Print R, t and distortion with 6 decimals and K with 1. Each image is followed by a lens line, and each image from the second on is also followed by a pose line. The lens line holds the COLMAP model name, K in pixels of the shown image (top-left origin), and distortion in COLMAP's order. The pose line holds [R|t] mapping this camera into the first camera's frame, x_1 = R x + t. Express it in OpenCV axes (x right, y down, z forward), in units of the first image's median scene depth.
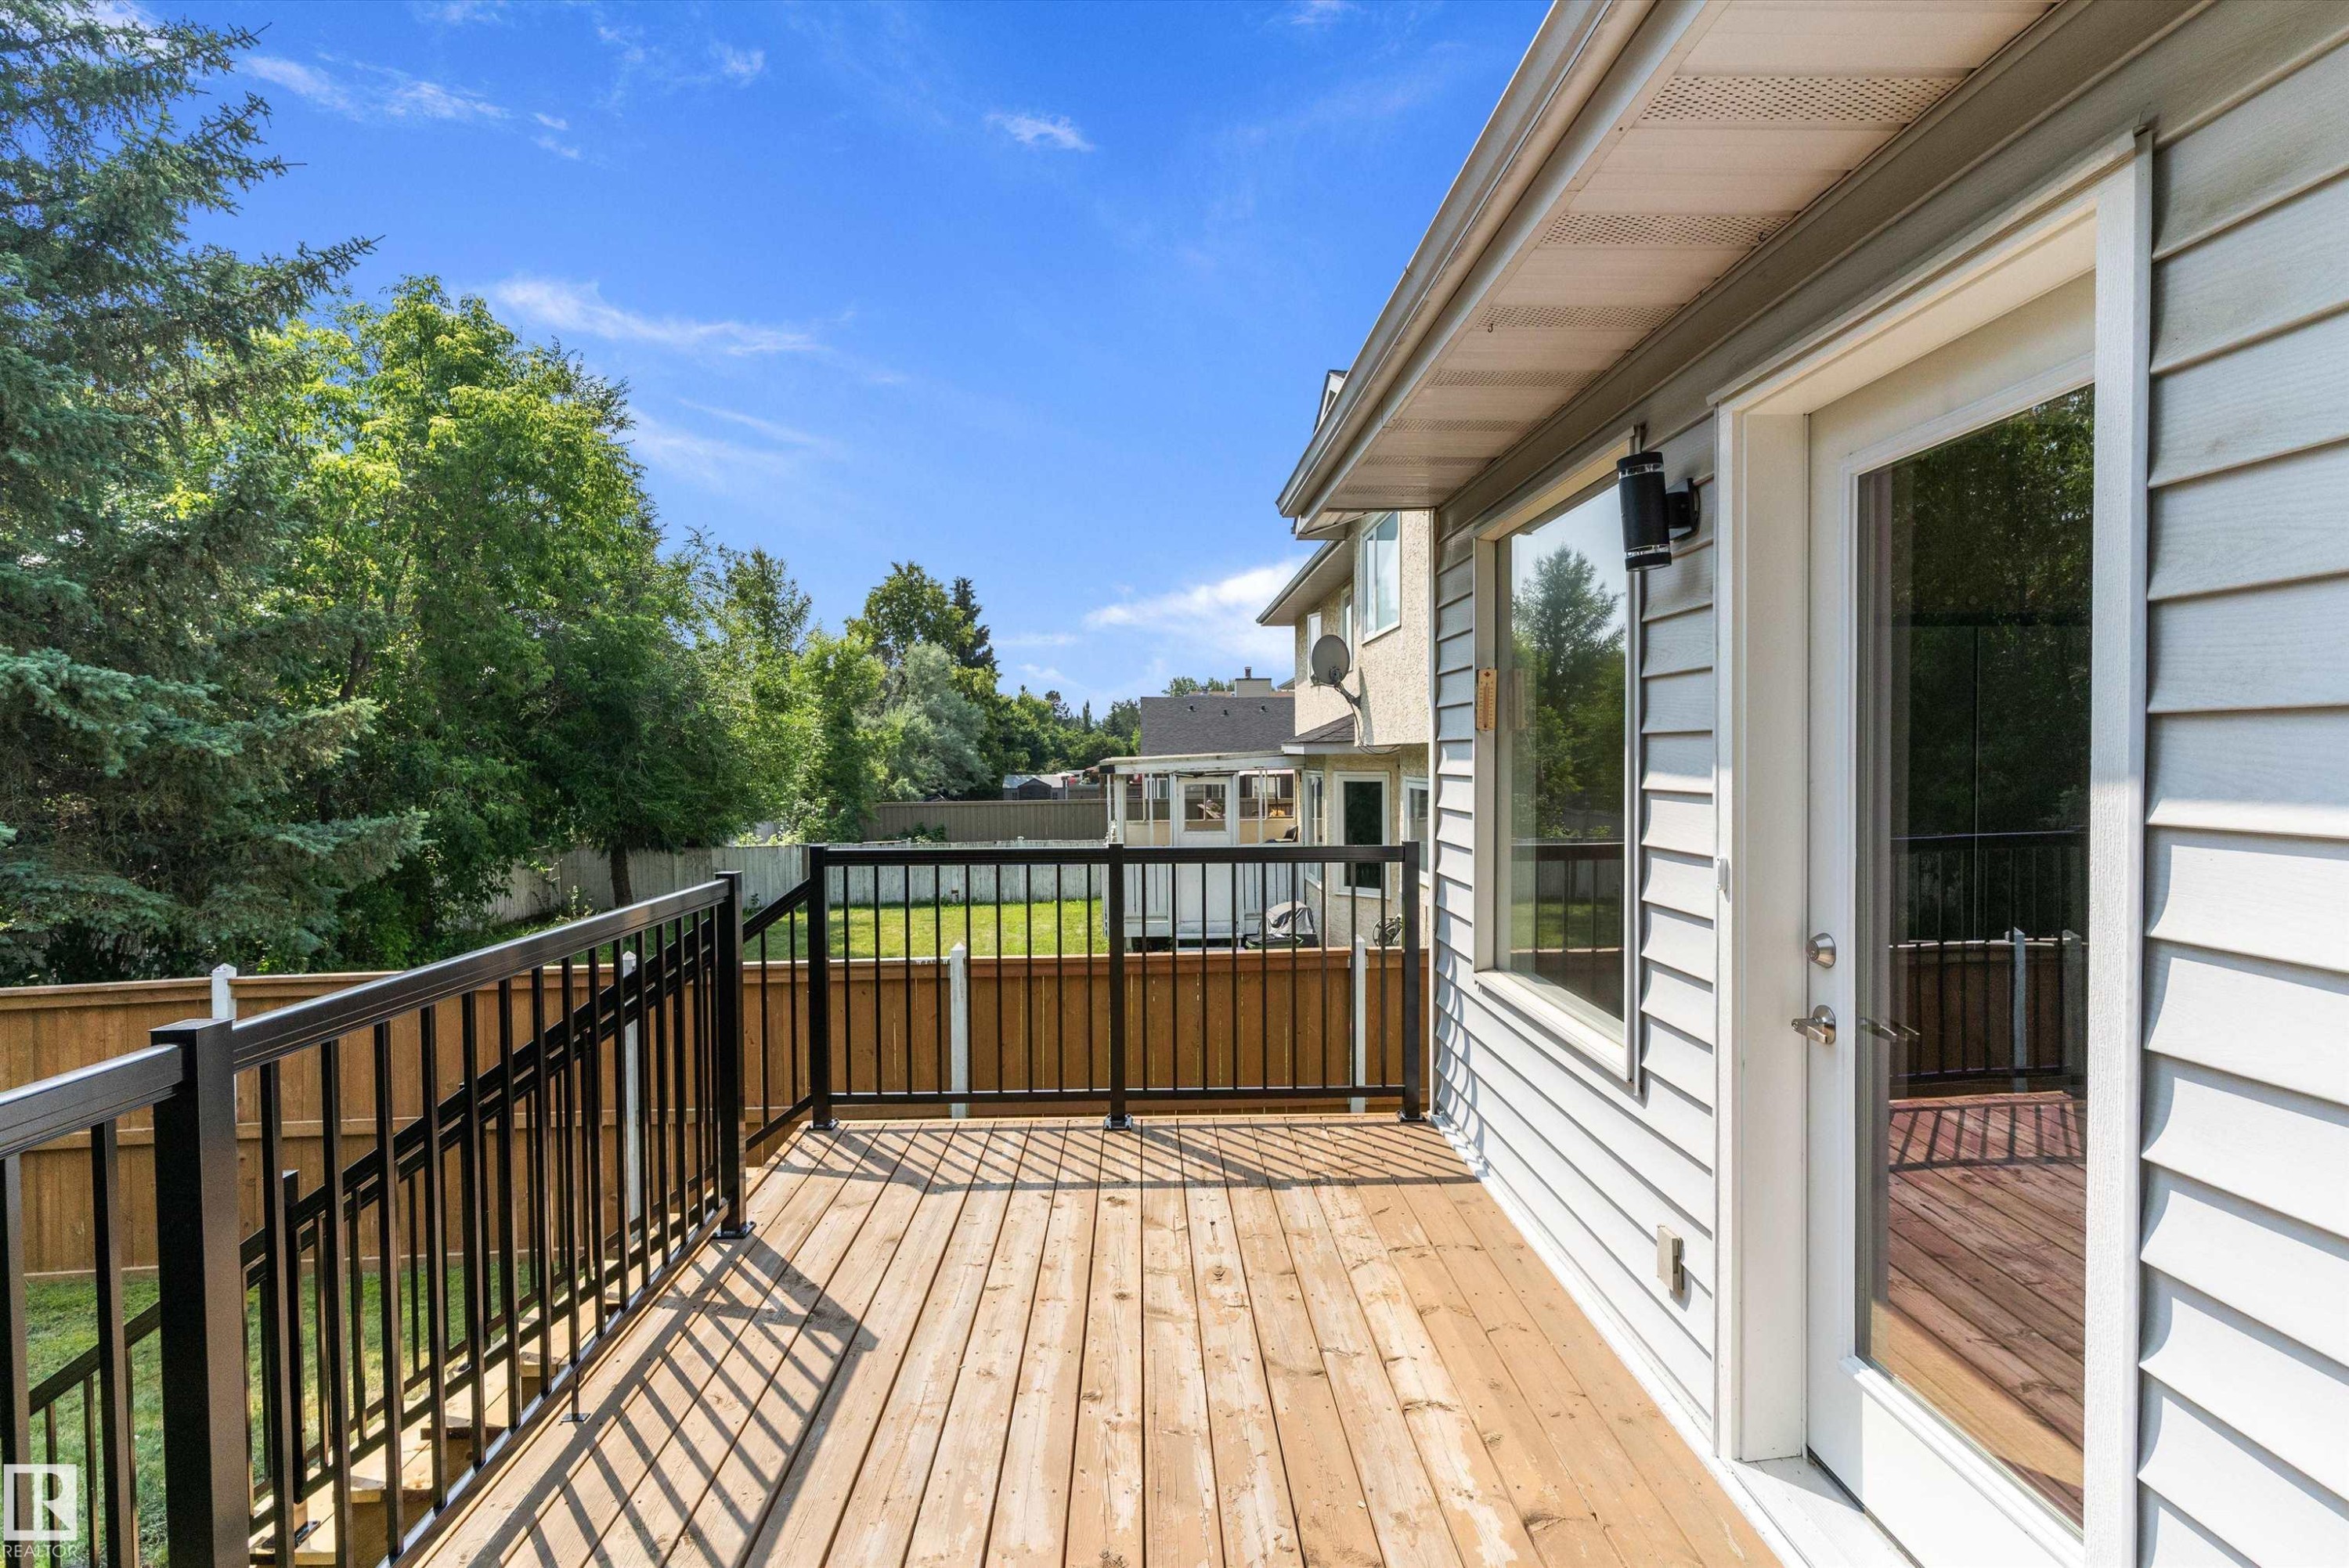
lens RADIAL K [[1117.5, 0, 1175.8], [0, 1117.5, 777.9], [0, 0, 1]] dist [0.003463, 0.000649]
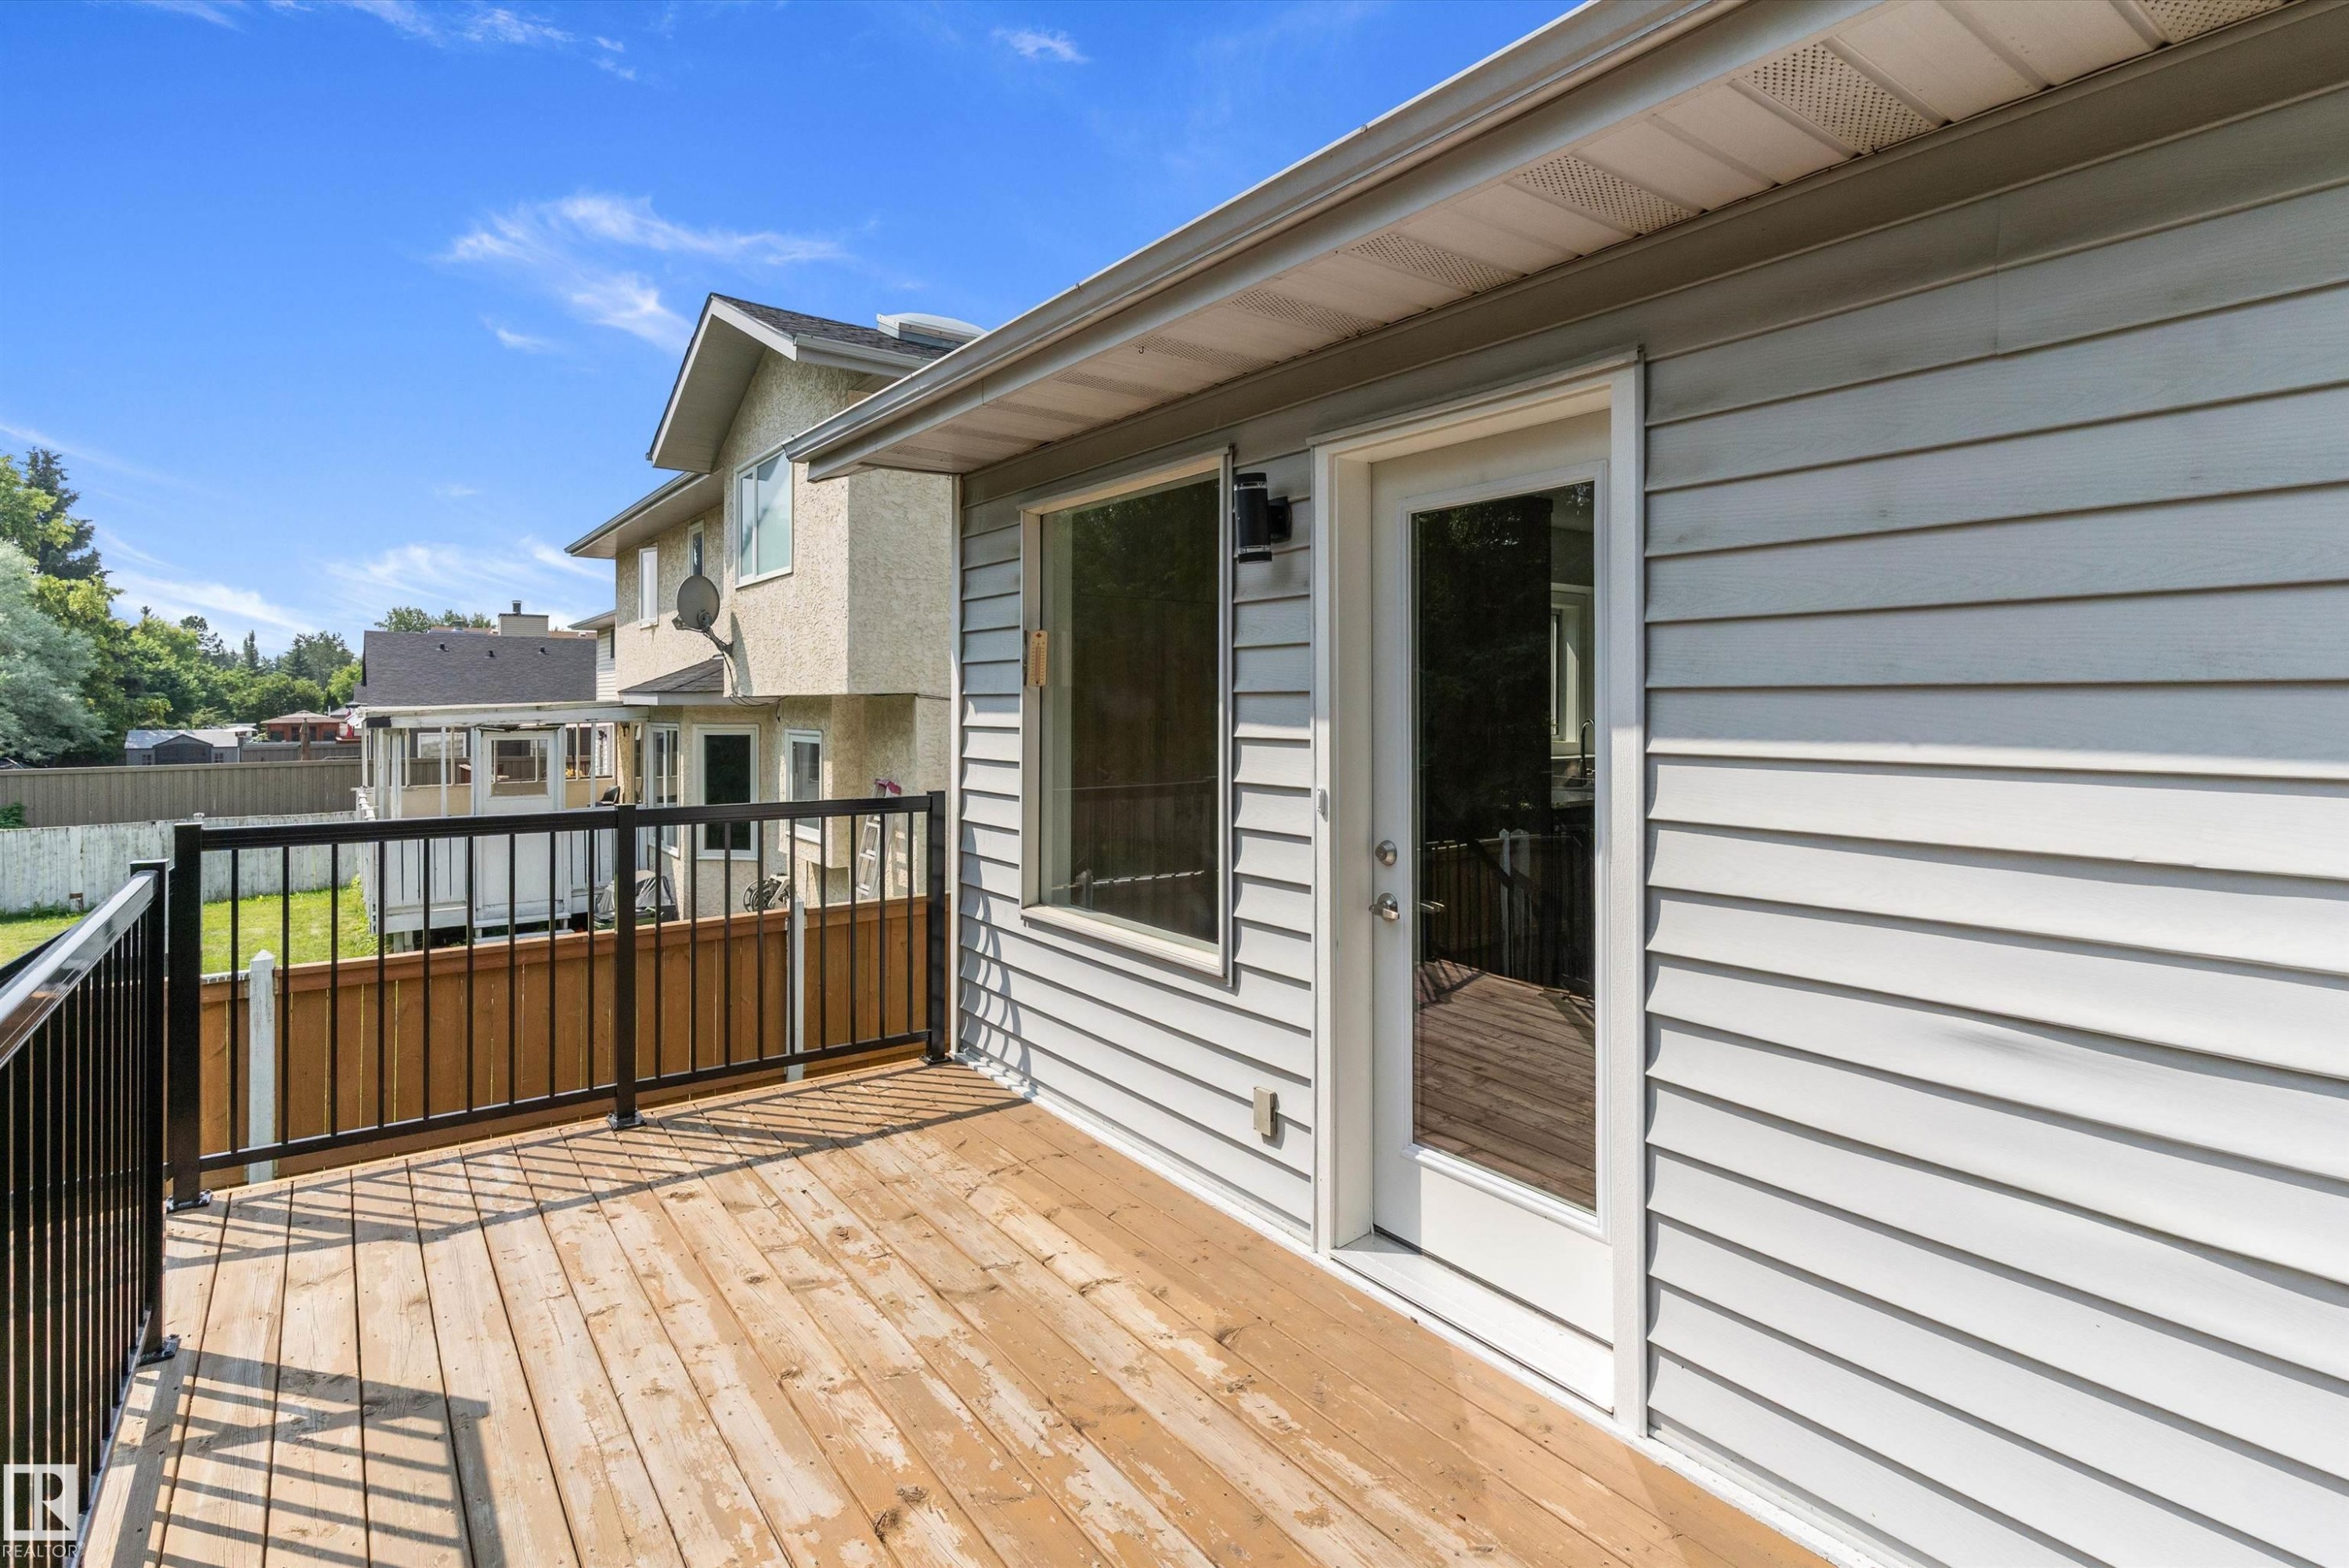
lens RADIAL K [[1157.1, 0, 1182.6], [0, 1157.1, 698.0], [0, 0, 1]] dist [0.001244, 0.000059]
pose [[0.821376, 0.011313, 0.570275, -0.232545], [0.004863, 0.999628, -0.026834, 0.000406], [-0.570366, 0.024814, 0.821016, -0.014891]]
